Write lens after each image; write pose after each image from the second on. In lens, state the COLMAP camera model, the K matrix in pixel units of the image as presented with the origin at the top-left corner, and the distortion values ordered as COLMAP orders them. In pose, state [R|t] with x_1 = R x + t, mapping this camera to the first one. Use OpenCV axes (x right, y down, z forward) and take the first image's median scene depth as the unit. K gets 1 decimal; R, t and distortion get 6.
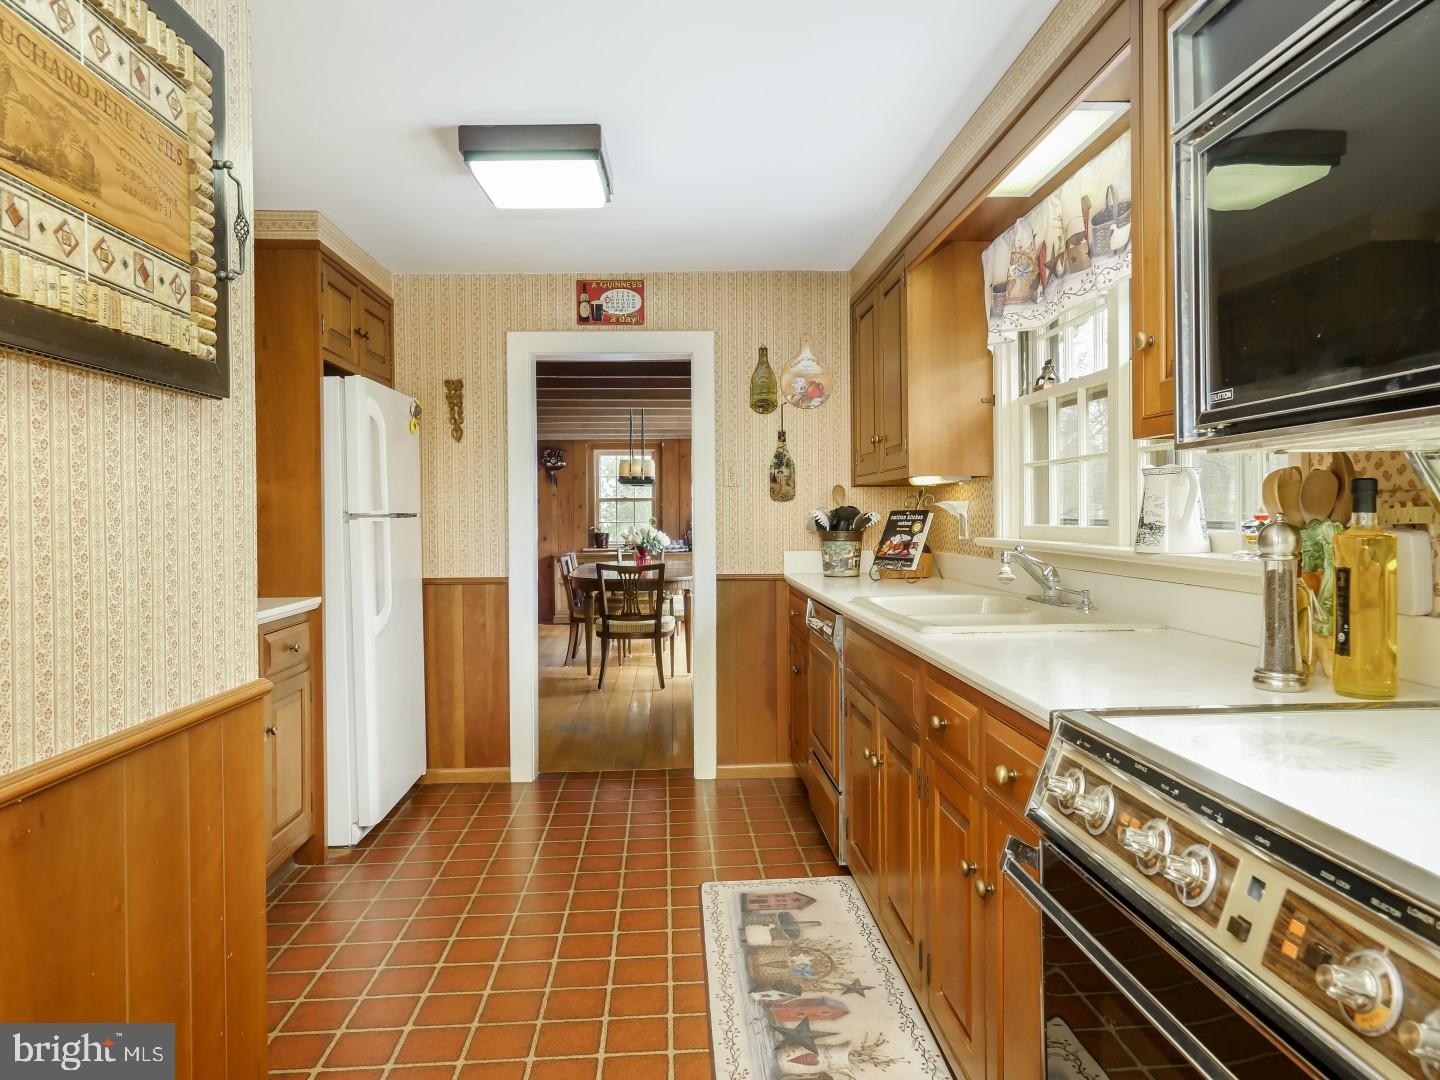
lens RADIAL K [[711.9, 0, 720.0], [0, 711.9, 540.0], [0, 0, 1]] dist [0.001616, 0.000706]
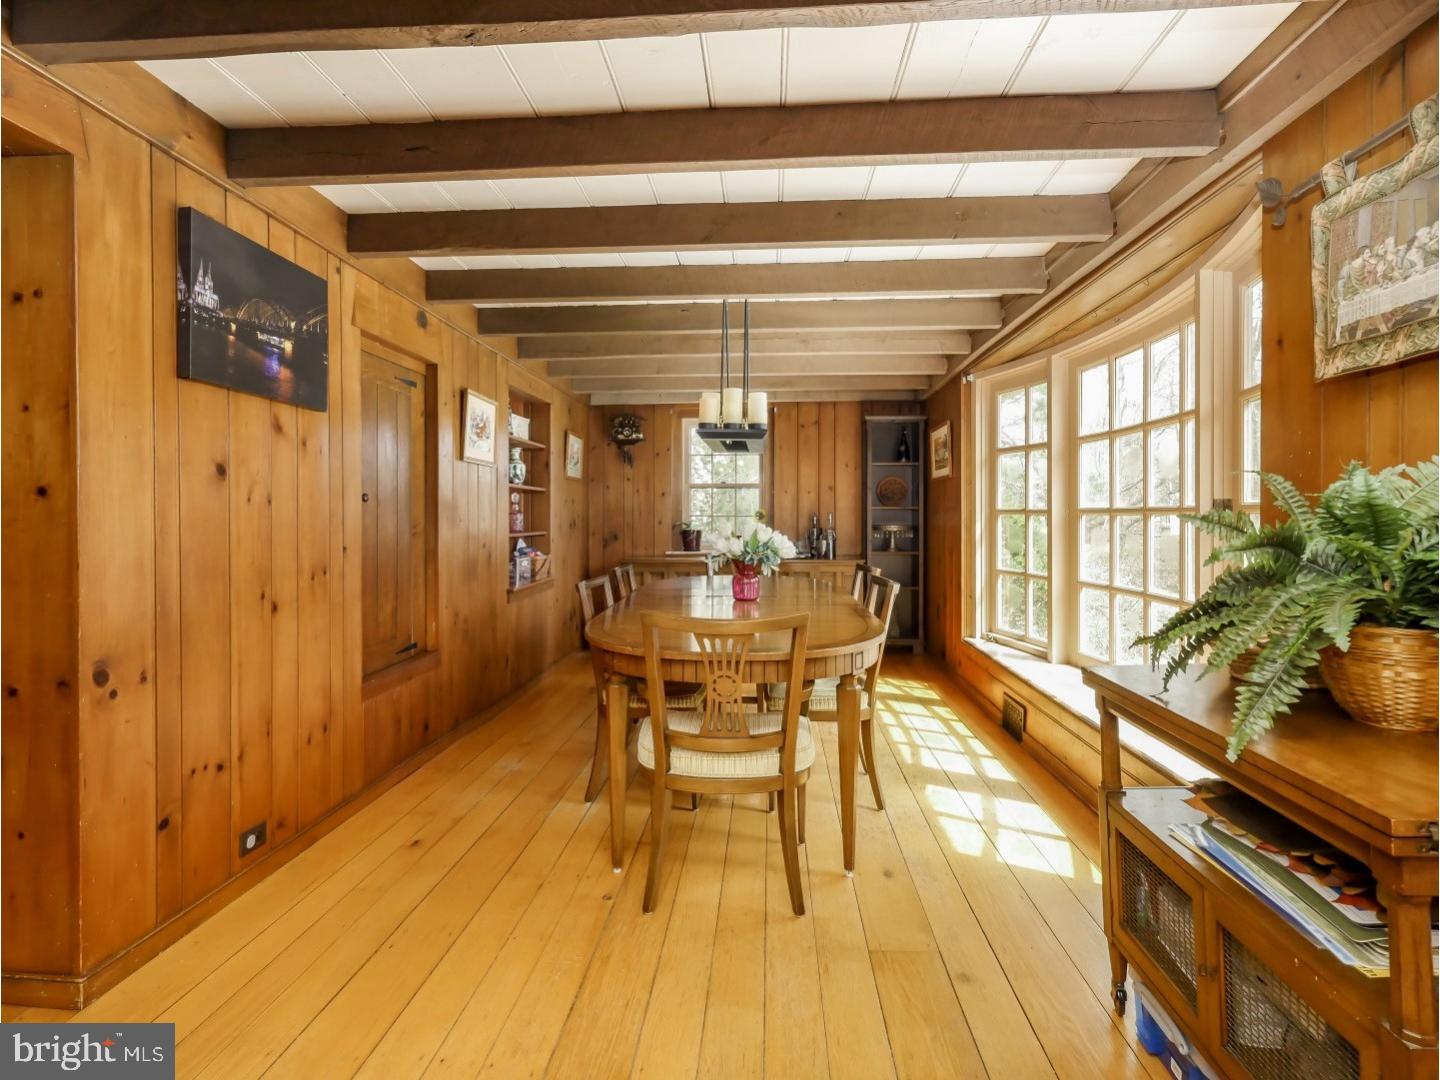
lens RADIAL K [[742.9, 0, 718.8], [0, 742.9, 532.8], [0, 0, 1]] dist [0.001427, 0.000729]
pose [[0.988981, 0.006915, -0.147884, -0.024681], [-0.007558, 0.999964, -0.003786, -0.004664], [0.147853, 0.004862, 0.988997, 0.243036]]
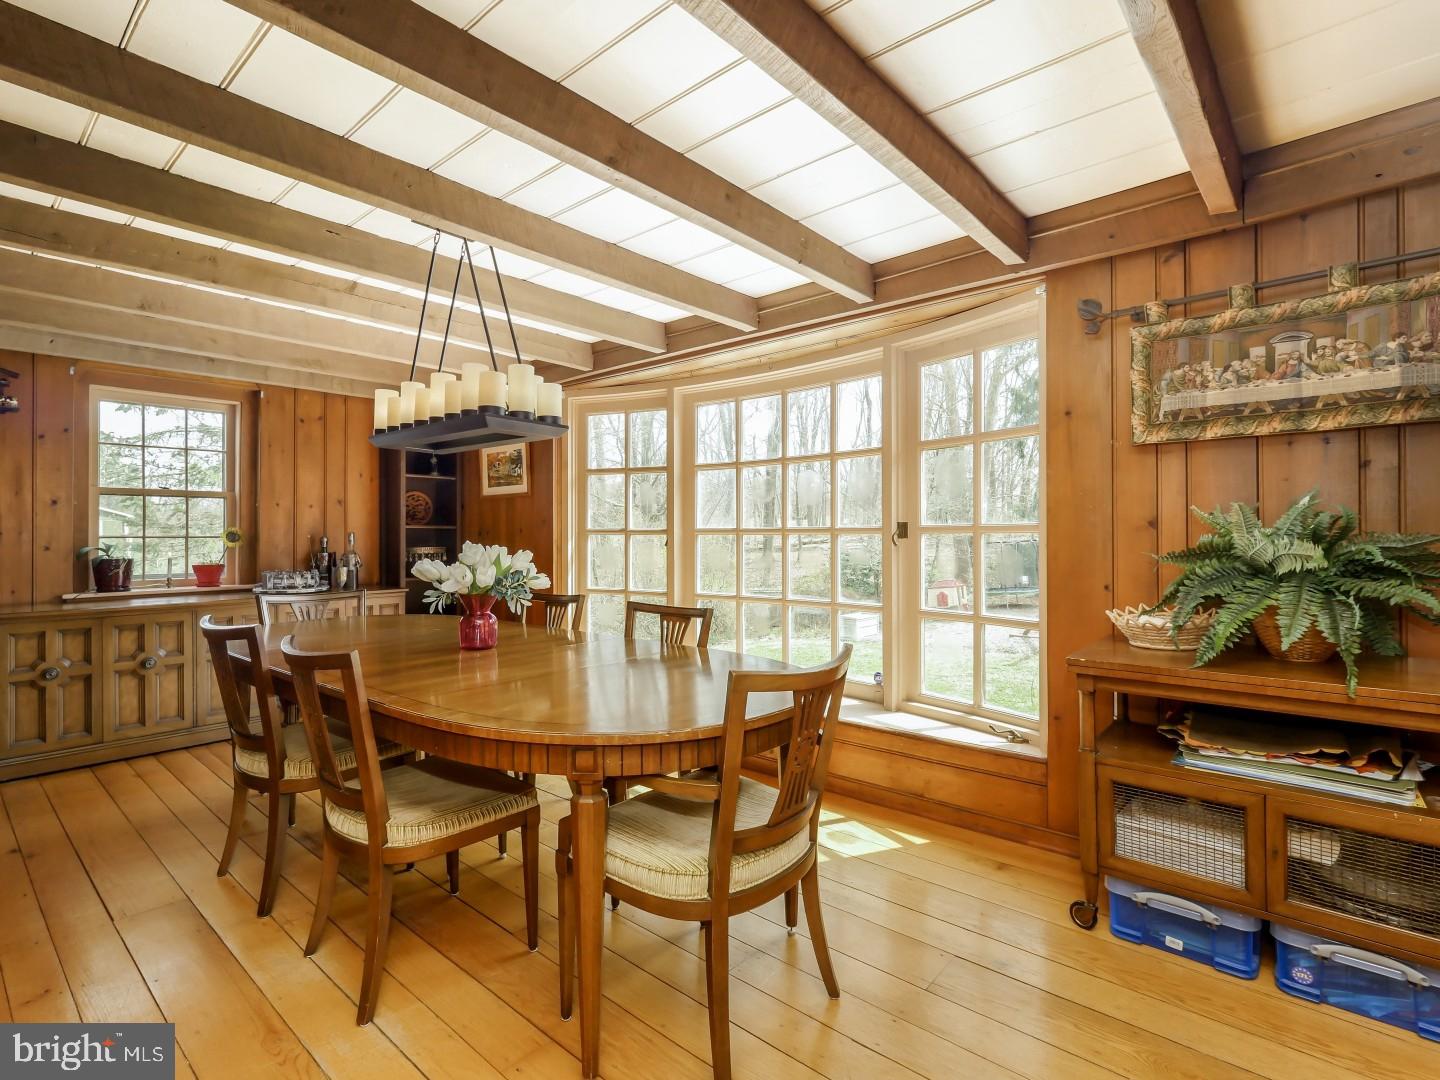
lens RADIAL K [[711.9, 0, 720.0], [0, 711.9, 540.0], [0, 0, 1]] dist [0.001616, 0.000706]
pose [[0.712619, -0.004144, 0.701539, -0.213902], [0.020110, 0.999692, -0.014522, -0.008050], [-0.701263, 0.024456, 0.712483, 0.376407]]
